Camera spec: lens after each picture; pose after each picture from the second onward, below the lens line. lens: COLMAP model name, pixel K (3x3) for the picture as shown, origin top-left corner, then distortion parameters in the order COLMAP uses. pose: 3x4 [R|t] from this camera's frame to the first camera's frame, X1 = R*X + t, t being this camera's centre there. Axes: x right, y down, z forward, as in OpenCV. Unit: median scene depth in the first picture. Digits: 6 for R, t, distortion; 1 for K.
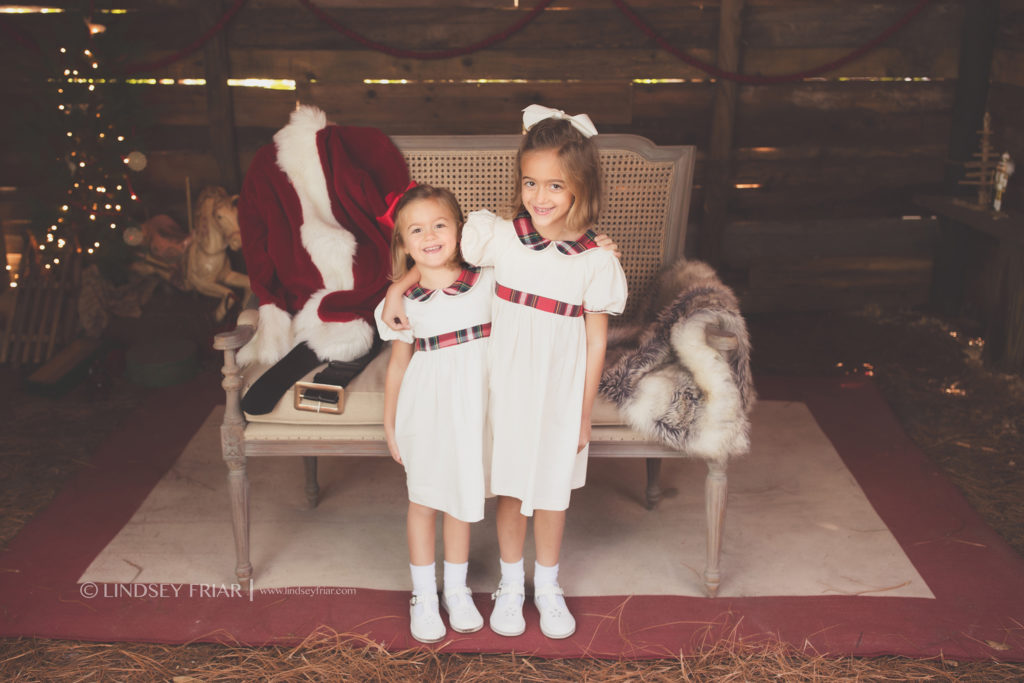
lens RADIAL K [[1089.1, 0, 490.7], [0, 1089.1, 318.3], [0, 0, 1]] dist [-0.006242, -0.011063]
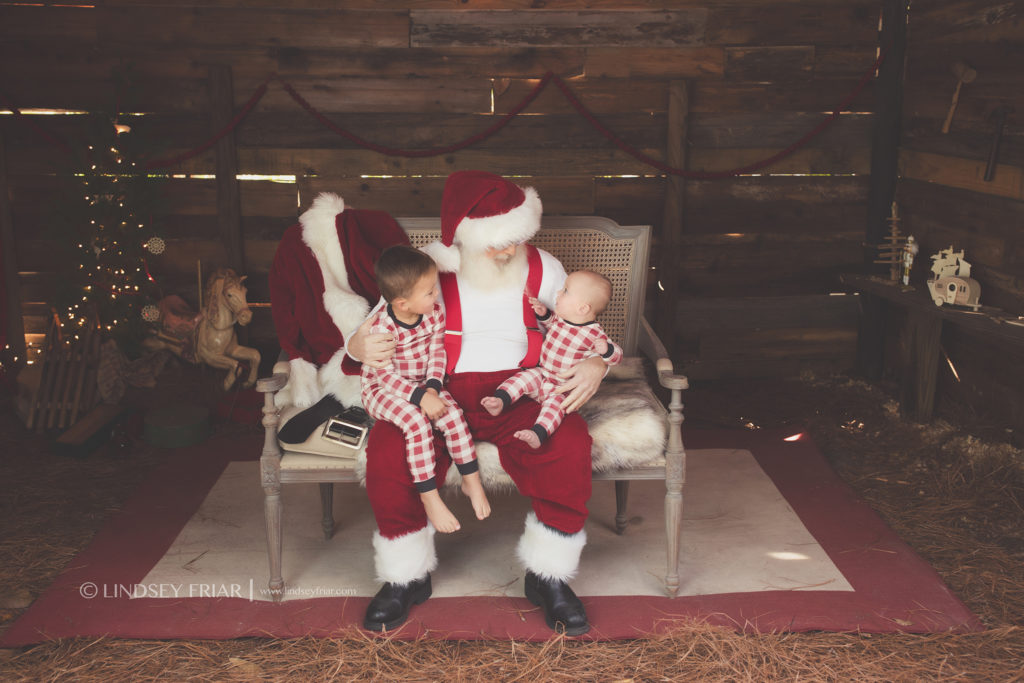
lens RADIAL K [[1042.8, 0, 536.4], [0, 1042.8, 318.1], [0, 0, 1]] dist [-0.013605, -0.001428]
pose [[0.997093, -0.008296, 0.075748, -0.016704], [0.014562, 0.996480, -0.082554, 0.021986], [-0.074796, 0.083417, 0.993704, -0.079502]]
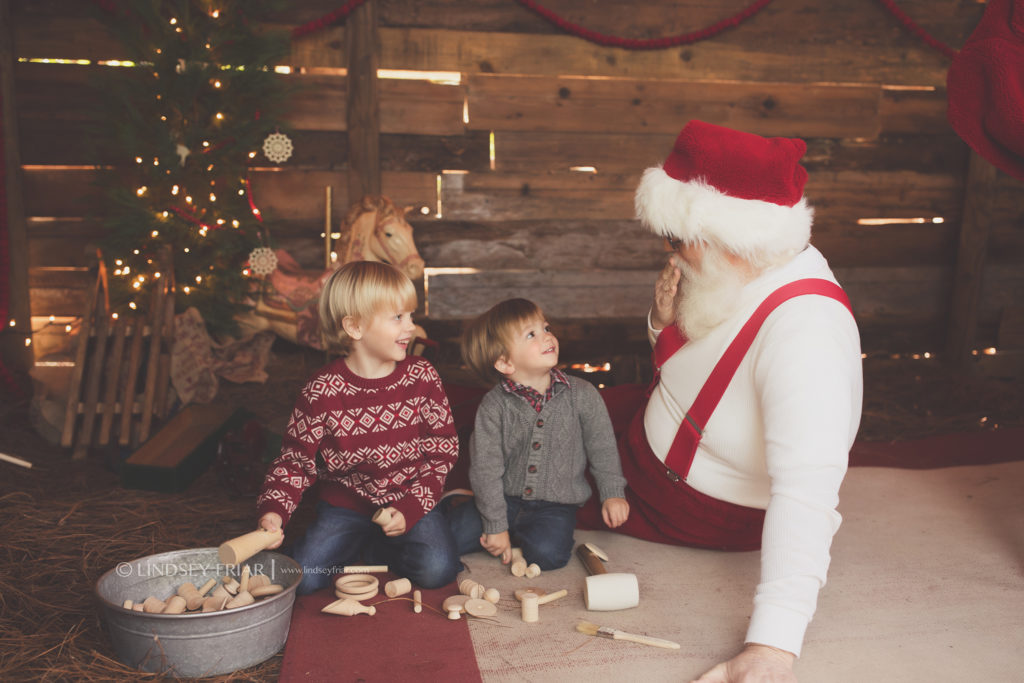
lens RADIAL K [[982.9, 0, 510.7], [0, 982.9, 339.3], [0, 0, 1]] dist [-0.008705, -0.010162]
pose [[0.982290, -0.011755, 0.186999, -0.289704], [0.040850, 0.987458, -0.152508, 0.072438], [-0.182861, 0.157446, 0.970450, 0.379185]]
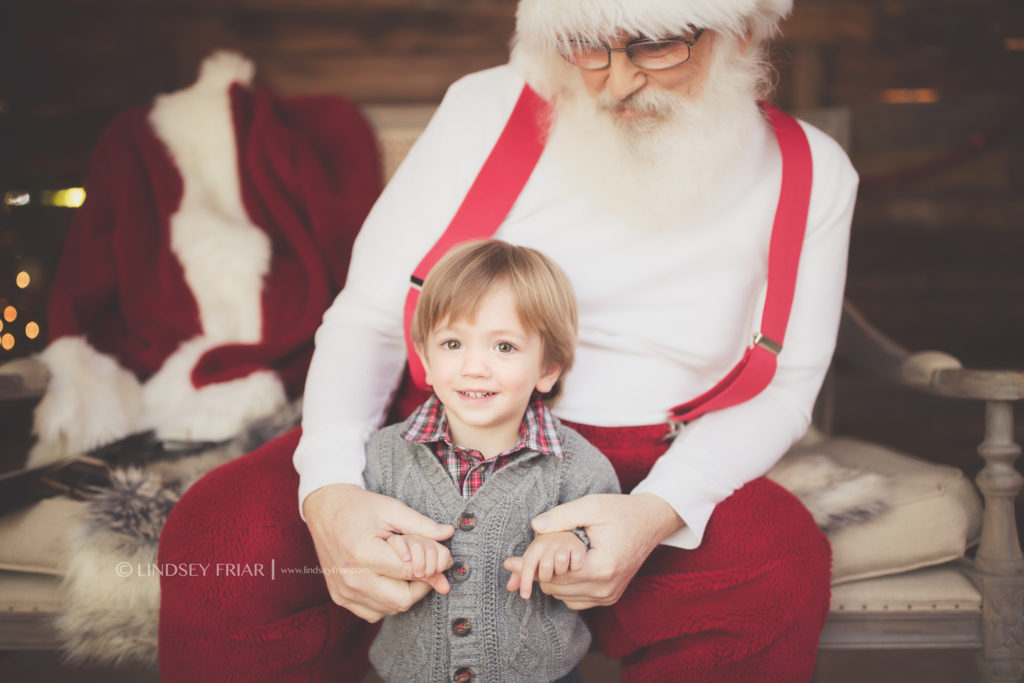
lens RADIAL K [[1096.0, 0, 510.2], [0, 1096.0, 315.9], [0, 0, 1]] dist [-0.011468, -0.023609]
pose [[0.999976, -0.000093, 0.006873, -0.001272], [0.001582, 0.976178, -0.216966, 0.045627], [-0.006690, 0.216972, 0.976155, 0.256058]]
